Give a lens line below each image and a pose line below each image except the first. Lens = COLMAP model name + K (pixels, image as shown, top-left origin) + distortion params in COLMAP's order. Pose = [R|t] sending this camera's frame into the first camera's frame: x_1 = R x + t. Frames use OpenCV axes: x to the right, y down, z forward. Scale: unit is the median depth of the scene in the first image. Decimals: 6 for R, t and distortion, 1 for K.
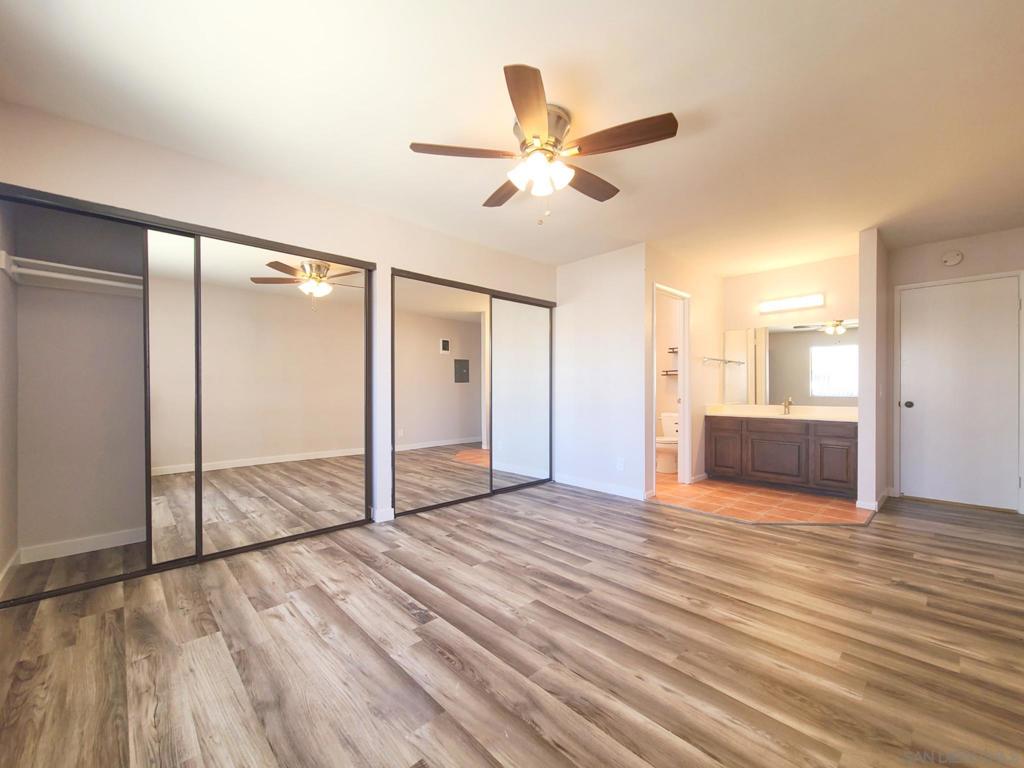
lens RADIAL K [[419.8, 0, 514.6], [0, 419.8, 388.7], [0, 0, 1]] dist [0.000262, 0.000233]
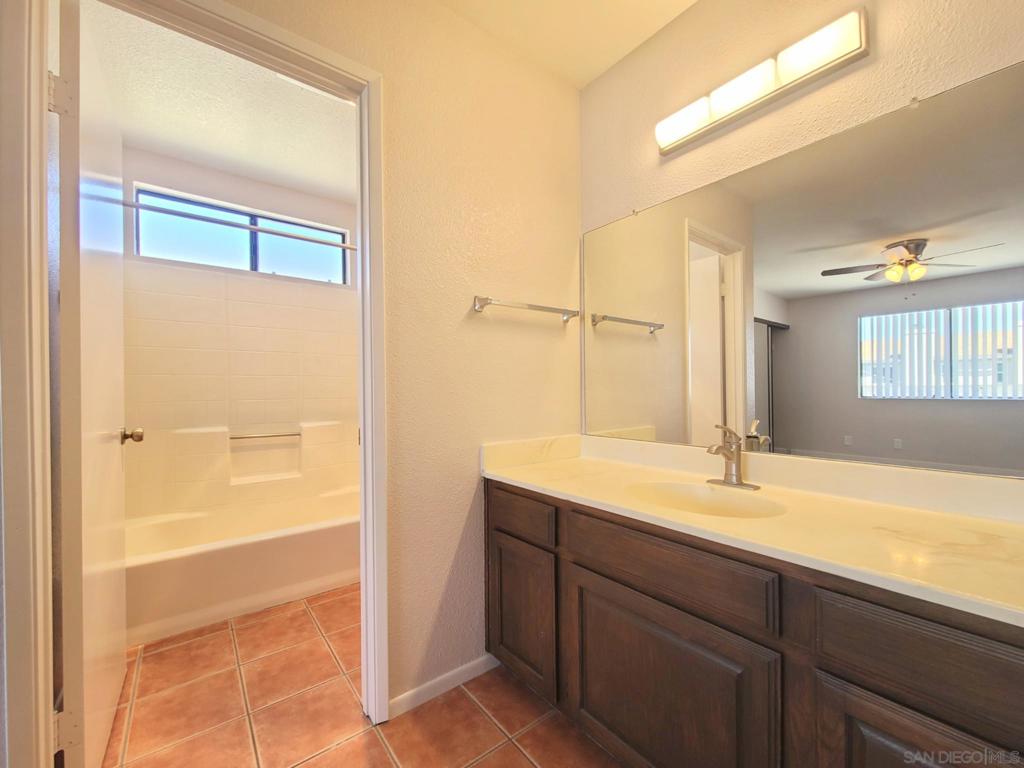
lens RADIAL K [[419.8, 0, 514.6], [0, 419.8, 388.7], [0, 0, 1]] dist [0.000262, 0.000233]
pose [[0.995912, -0.010146, -0.089760, 0.520565], [0.009795, 0.999943, -0.004343, -0.003049], [0.089799, 0.003446, 0.995954, 0.697012]]
